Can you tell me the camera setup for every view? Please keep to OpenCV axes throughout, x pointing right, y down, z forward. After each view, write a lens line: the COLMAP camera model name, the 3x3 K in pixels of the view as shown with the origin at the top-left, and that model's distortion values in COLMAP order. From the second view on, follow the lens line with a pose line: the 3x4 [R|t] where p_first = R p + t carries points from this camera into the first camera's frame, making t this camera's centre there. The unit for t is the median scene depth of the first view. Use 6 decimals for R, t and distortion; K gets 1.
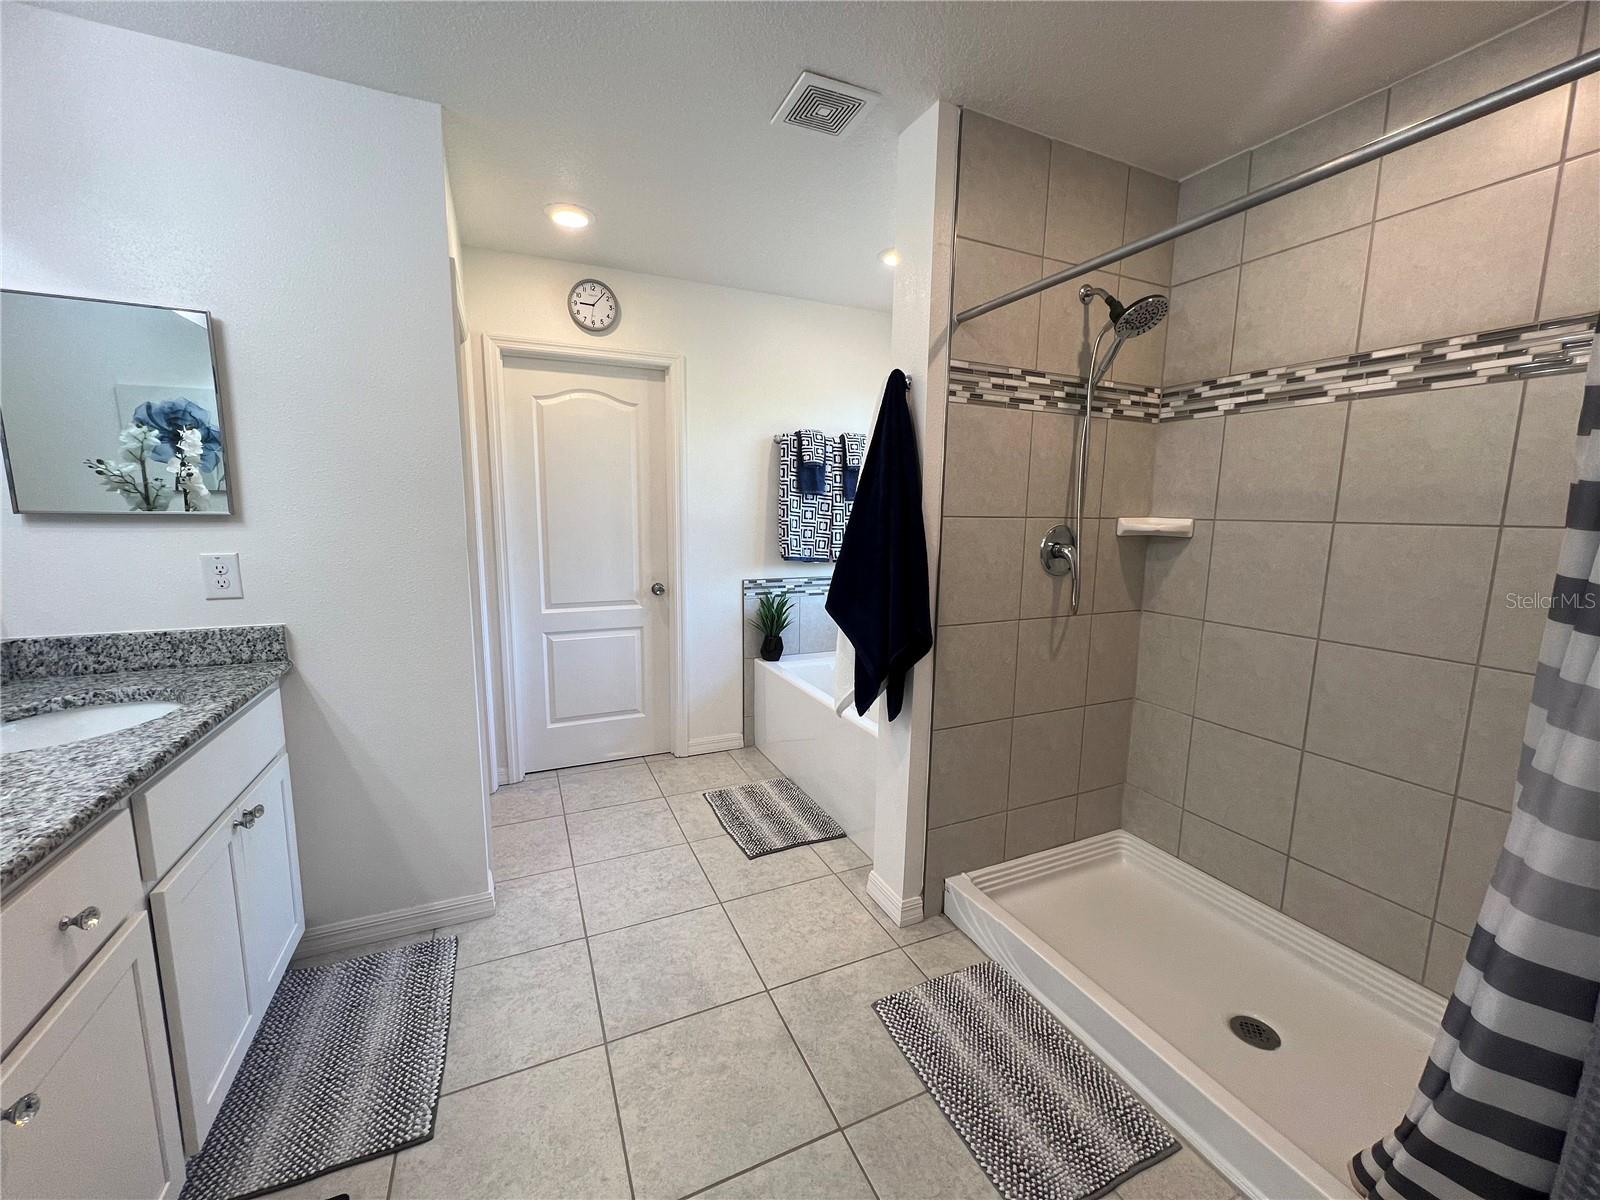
lens RADIAL K [[638.3, 0, 800.0], [0, 638.3, 600.0], [0, 0, 1]] dist [-0.003068, -0.000074]
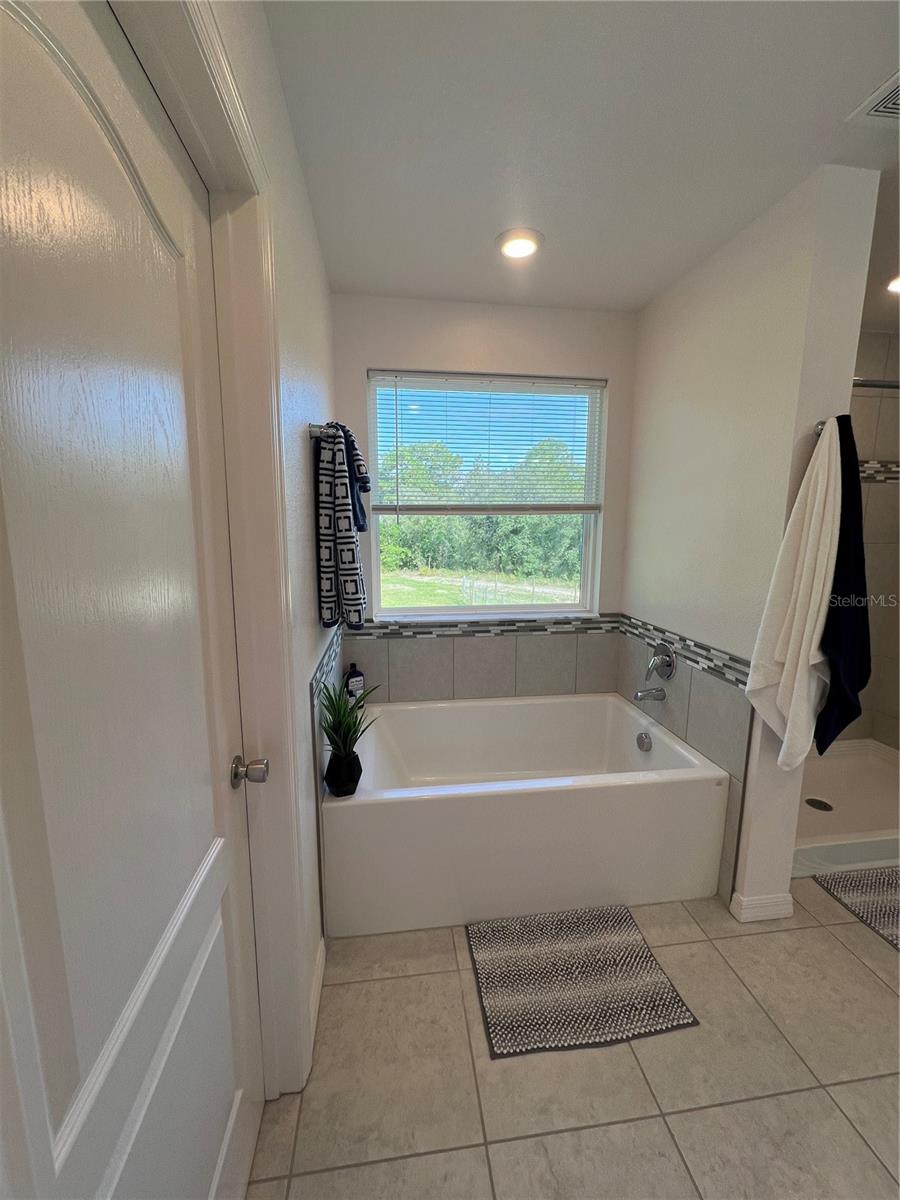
lens RADIAL K [[478.7, 0, 450.0], [0, 478.7, 600.0], [0, 0, 1]] dist [-0.003068, -0.000074]
pose [[0.272902, -0.154721, 0.949519, -0.696341], [0.109903, 0.985535, 0.129003, -0.228231], [-0.955744, 0.069150, 0.285959, 1.192775]]
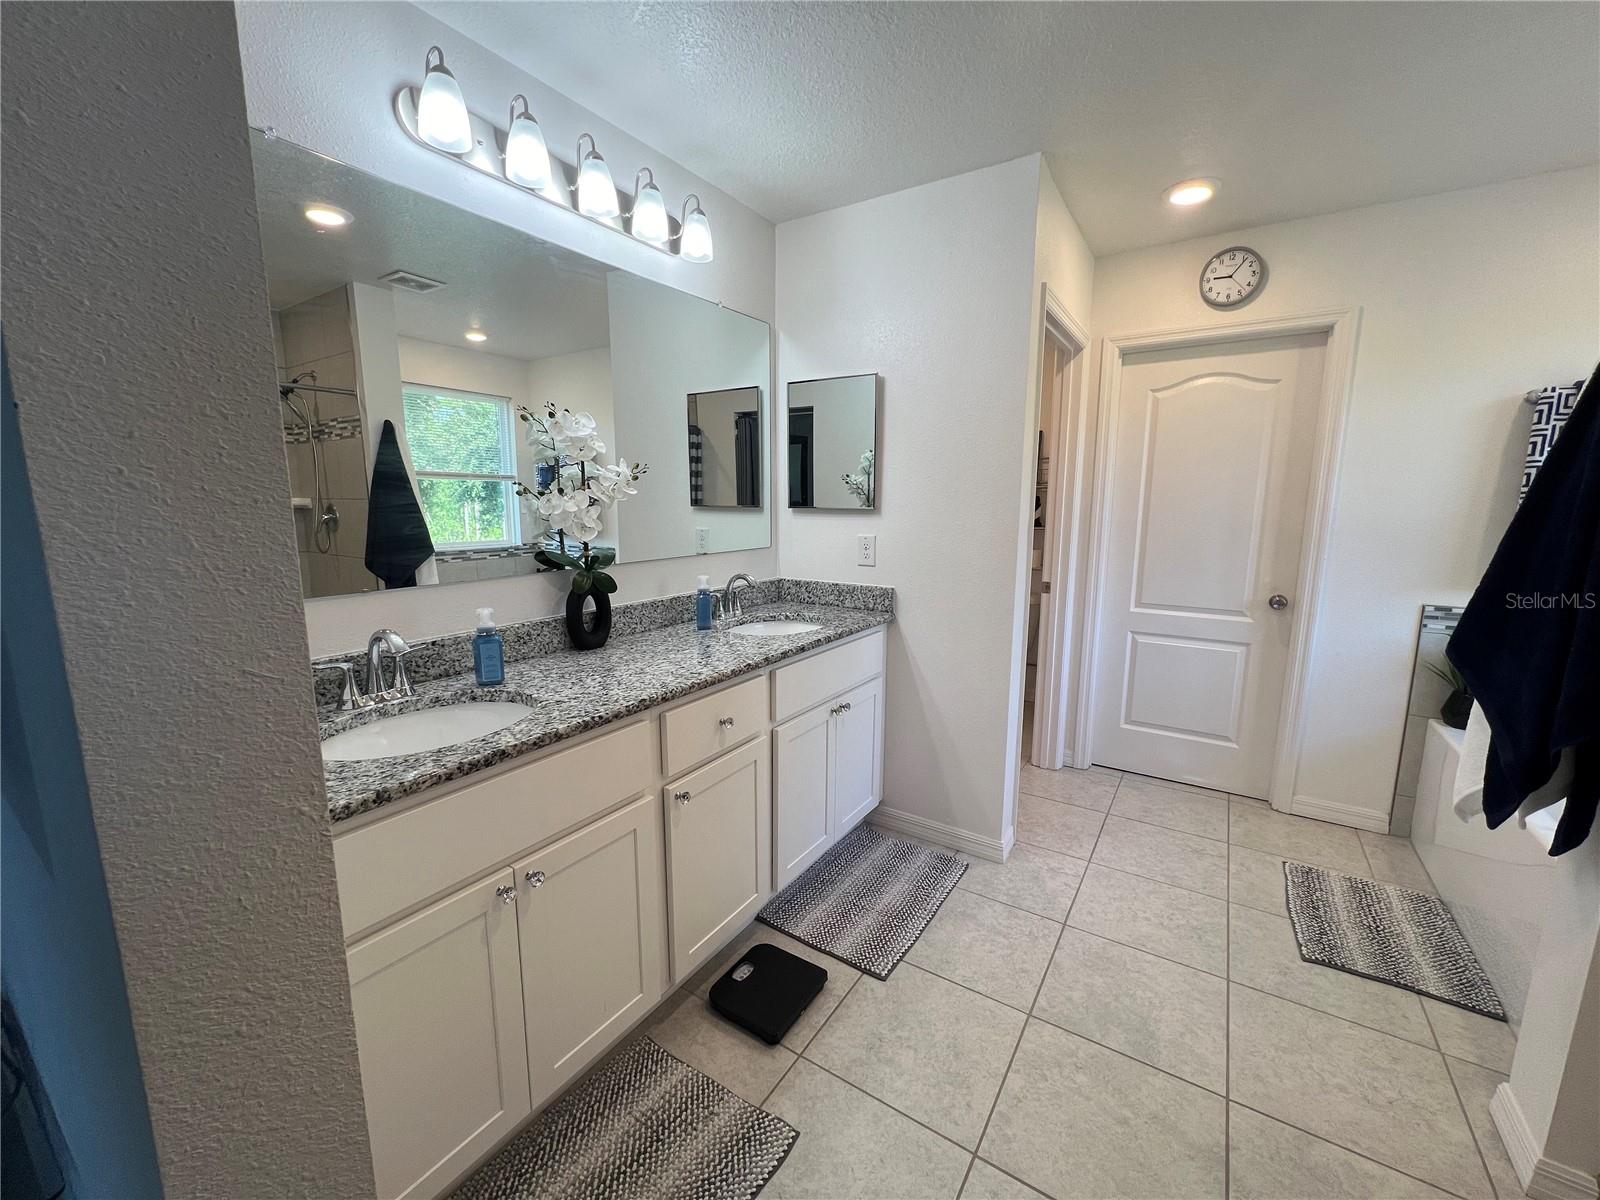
lens RADIAL K [[638.3, 0, 800.0], [0, 638.3, 600.0], [0, 0, 1]] dist [-0.003068, -0.000074]
pose [[0.528852, 0.122529, -0.839823, 0.213367], [-0.118326, 0.990504, 0.070002, -0.006706], [0.840425, 0.062352, 0.538329, 0.055007]]
